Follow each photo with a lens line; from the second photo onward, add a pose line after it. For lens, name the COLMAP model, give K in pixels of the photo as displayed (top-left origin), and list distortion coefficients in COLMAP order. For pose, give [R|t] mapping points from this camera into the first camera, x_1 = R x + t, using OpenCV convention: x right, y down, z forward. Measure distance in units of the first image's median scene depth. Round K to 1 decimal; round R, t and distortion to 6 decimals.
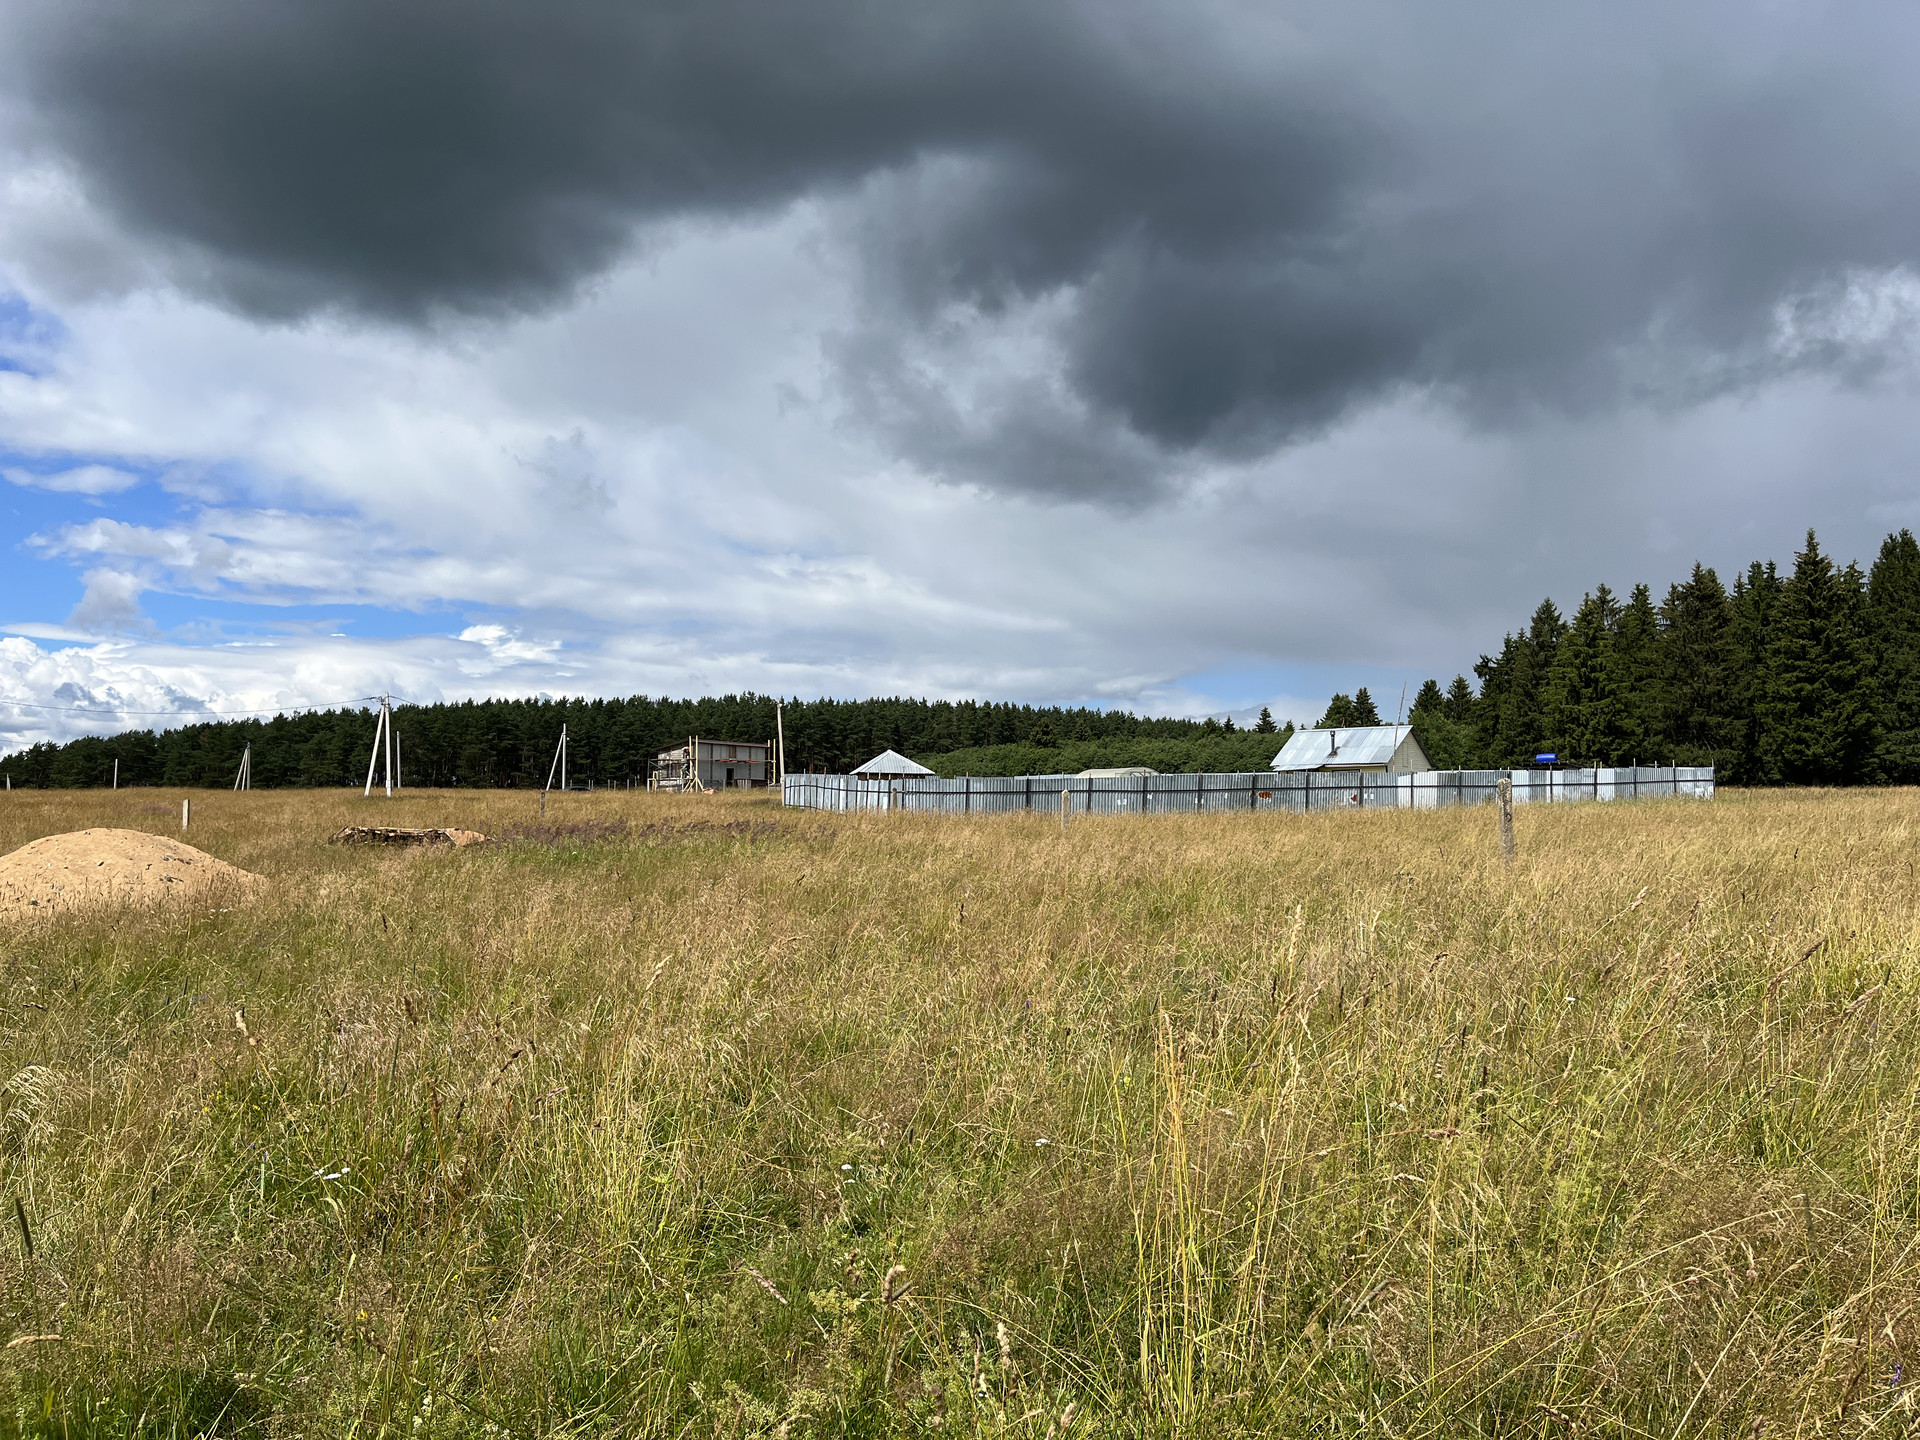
lens RADIAL K [[1436.7, 0, 960.1], [0, 1436.7, 722.1], [0, 0, 1]] dist [0.061826, -0.083884]
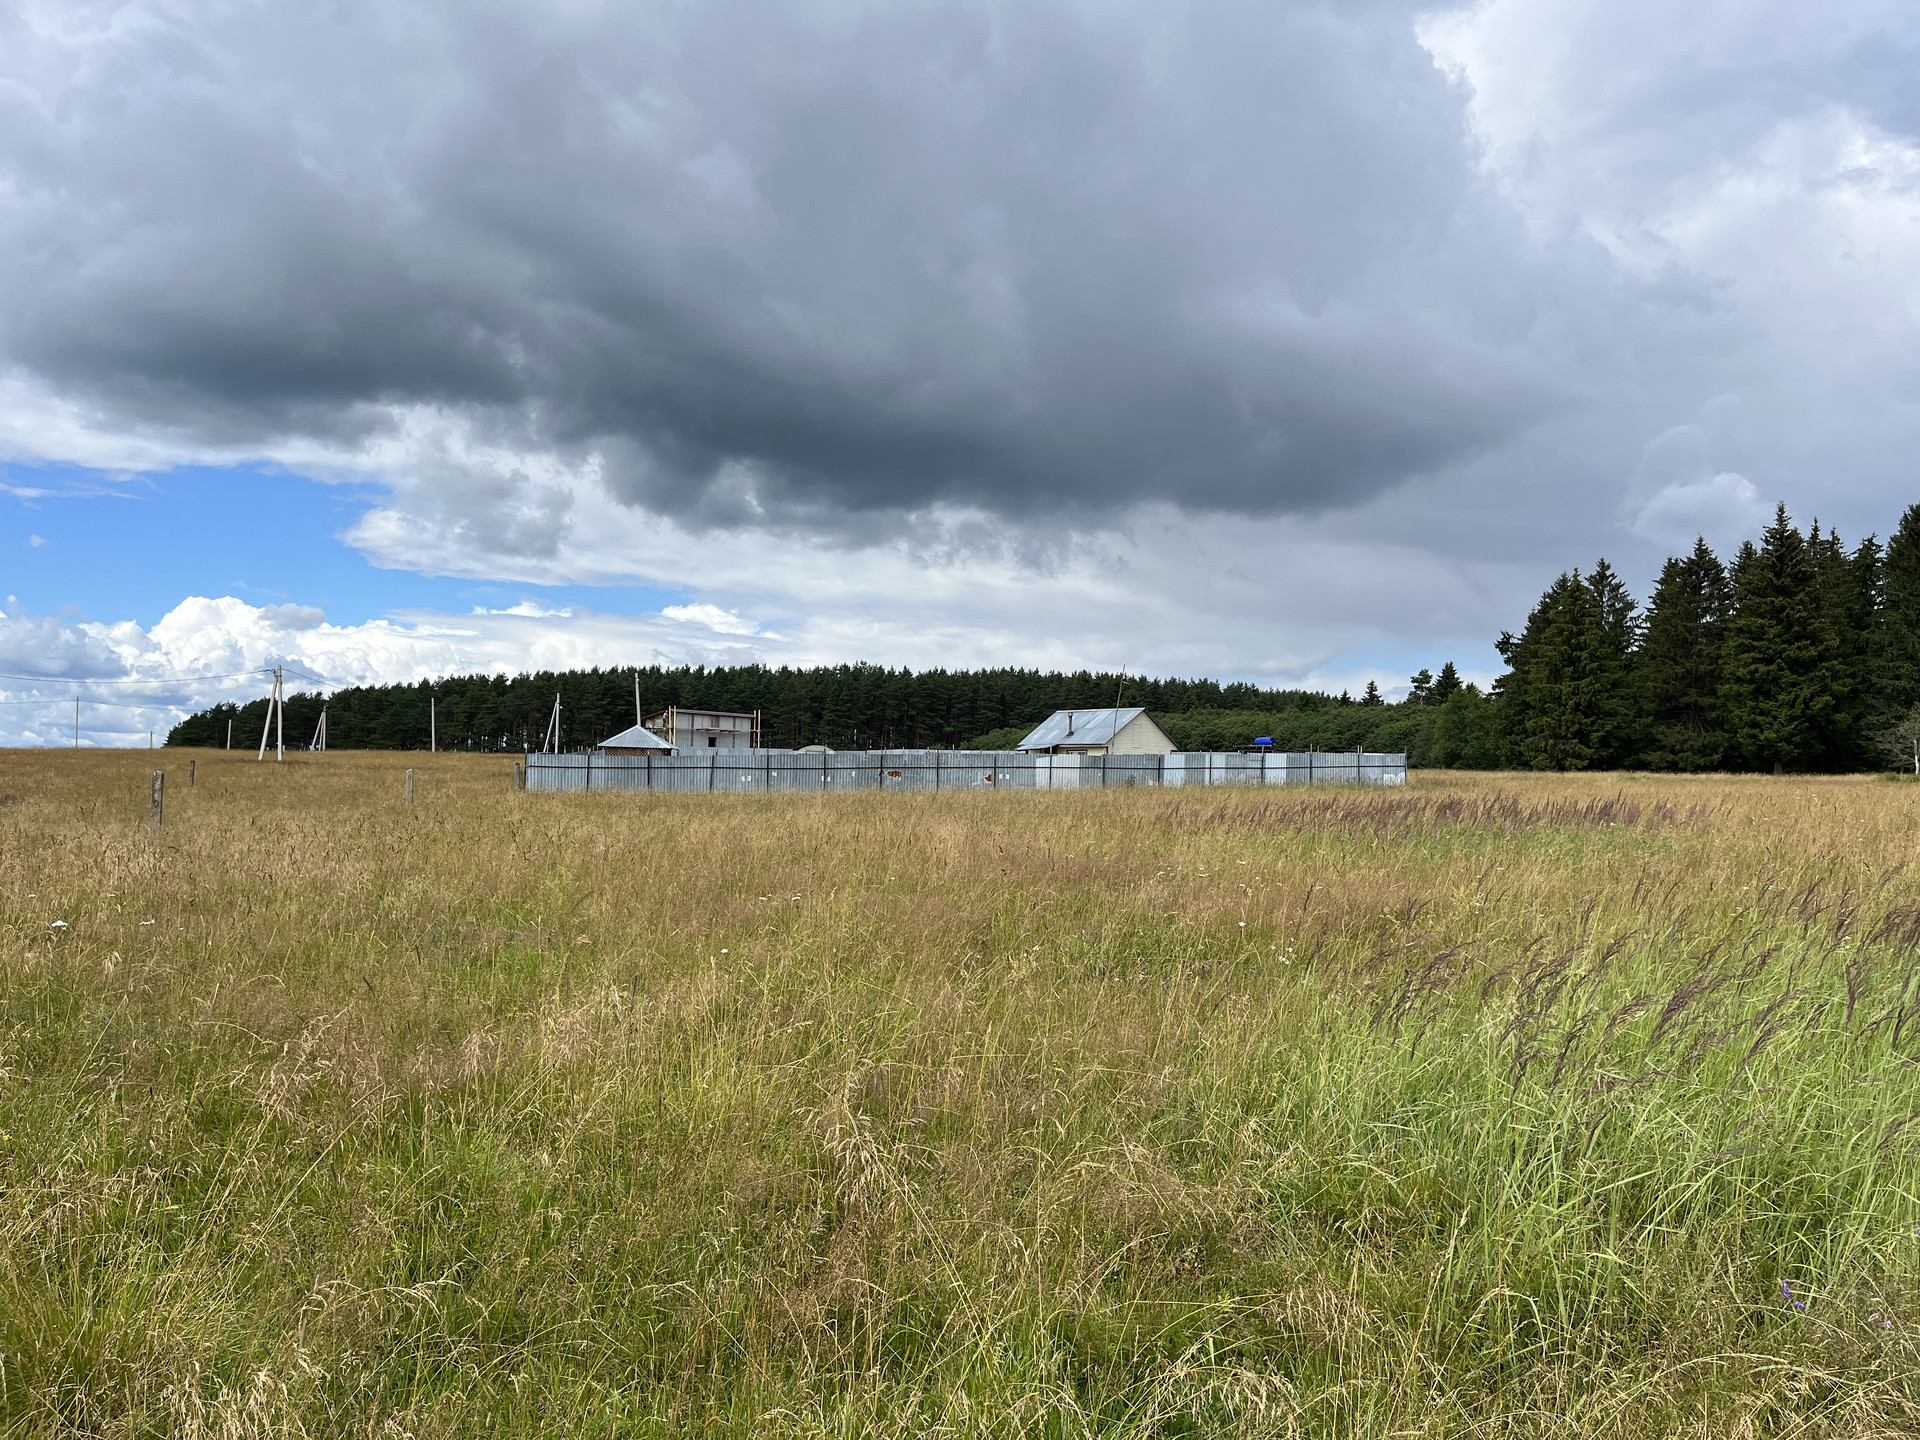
lens RADIAL K [[1436.7, 0, 975.2], [0, 1436.7, 714.5], [0, 0, 1]] dist [0.061826, -0.083884]
pose [[0.991277, 0.011910, -0.131256, 0.166204], [-0.009646, 0.999794, 0.017878, -0.005092], [0.131441, -0.016456, 0.991187, -0.015195]]
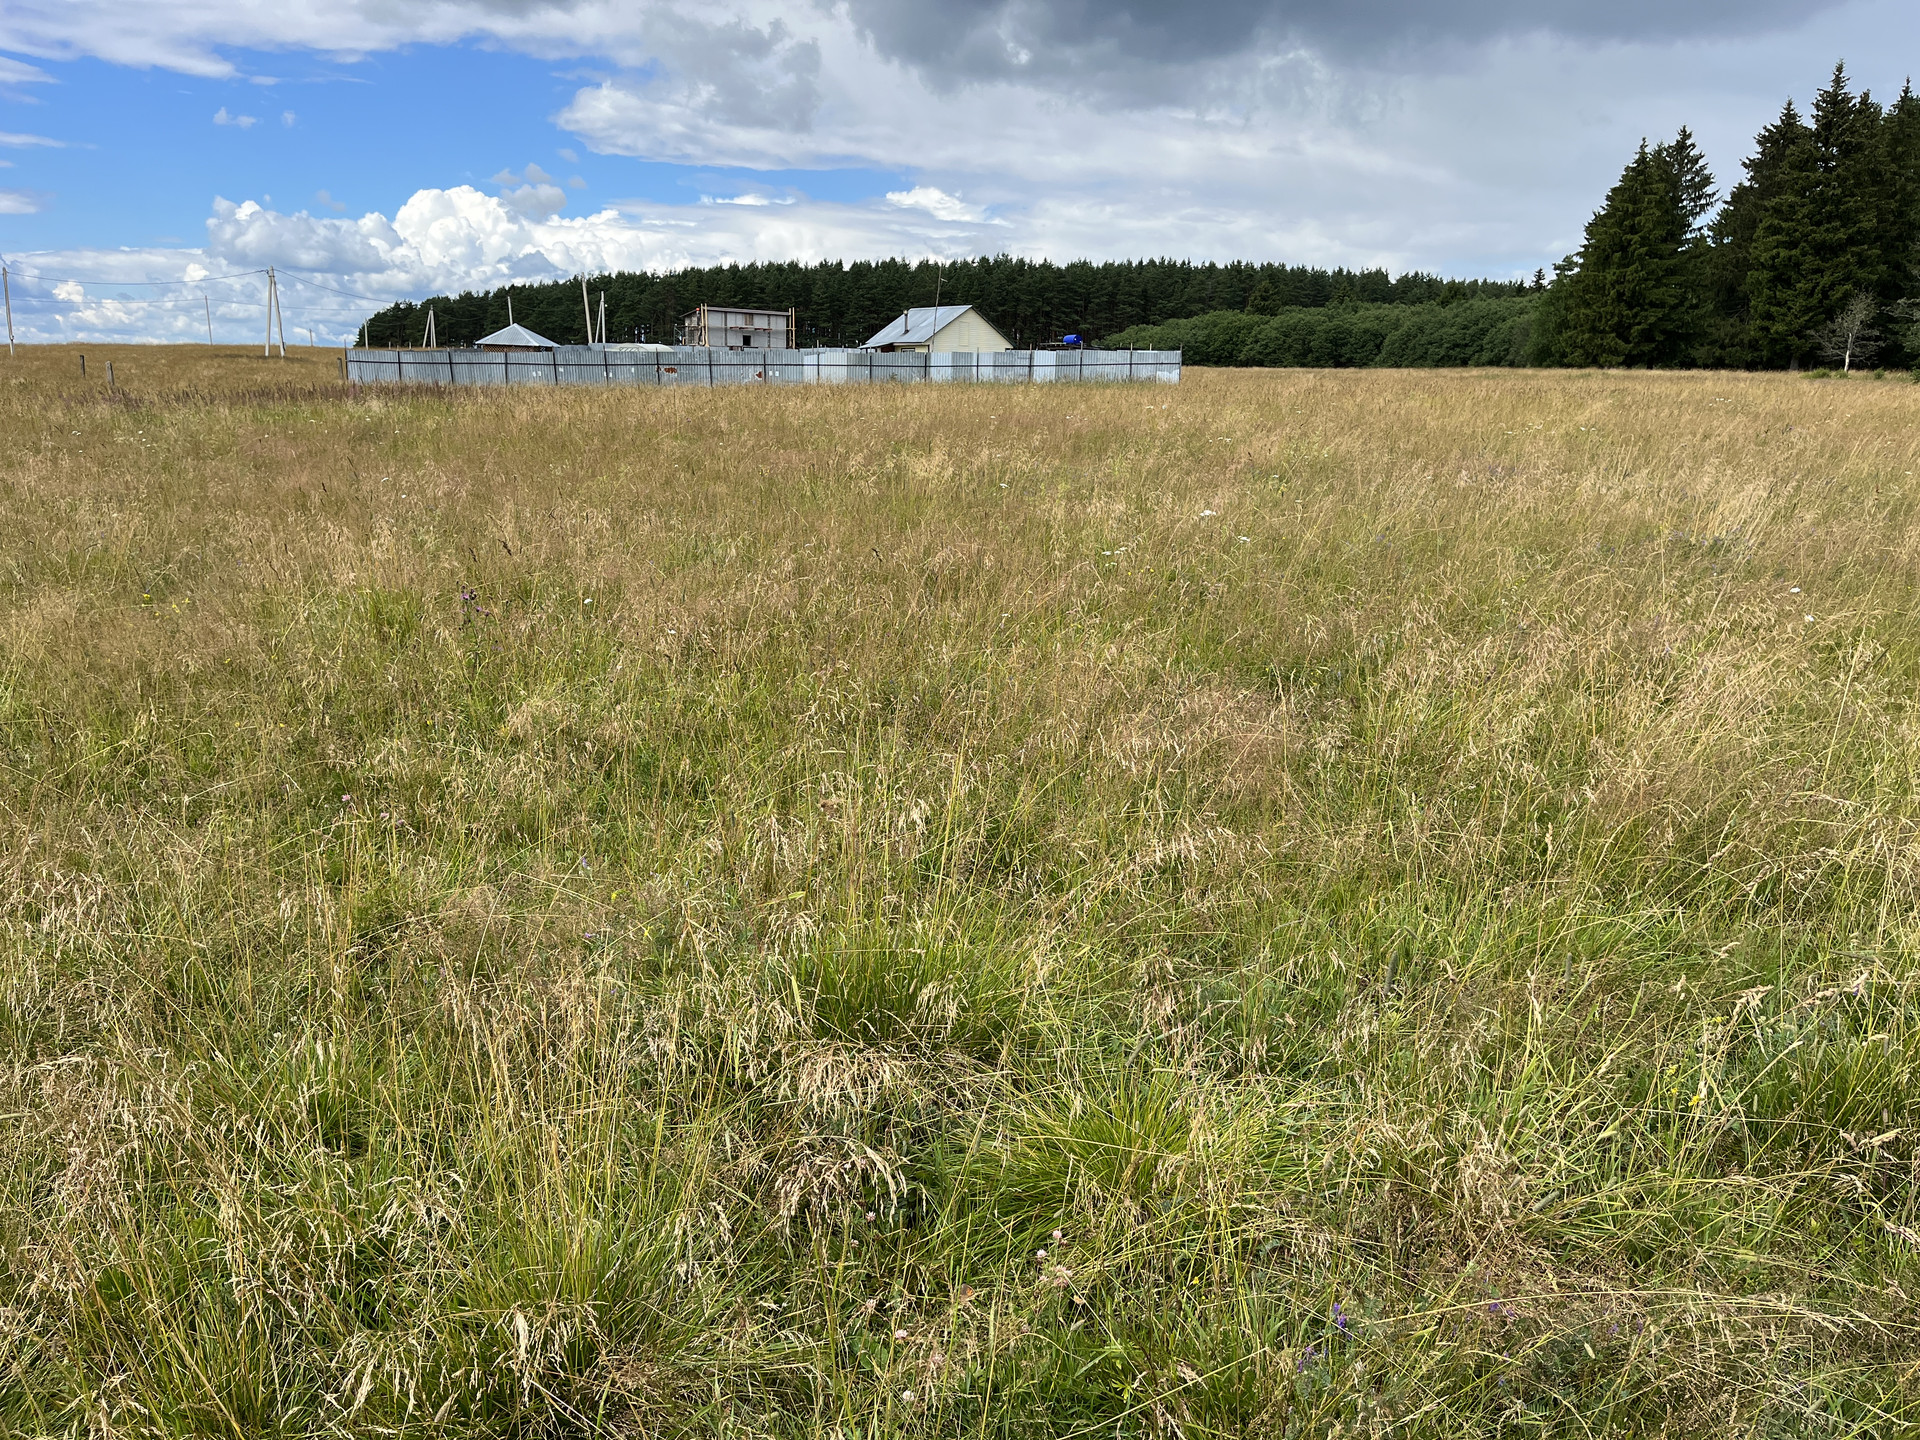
lens RADIAL K [[1436.7, 0, 972.9], [0, 1436.7, 745.3], [0, 0, 1]] dist [0.061826, -0.083884]
pose [[0.959200, 0.088543, -0.268504, 0.318196], [-0.002084, 0.951883, 0.306455, -0.007694], [0.282719, -0.293392, 0.913231, -0.032129]]
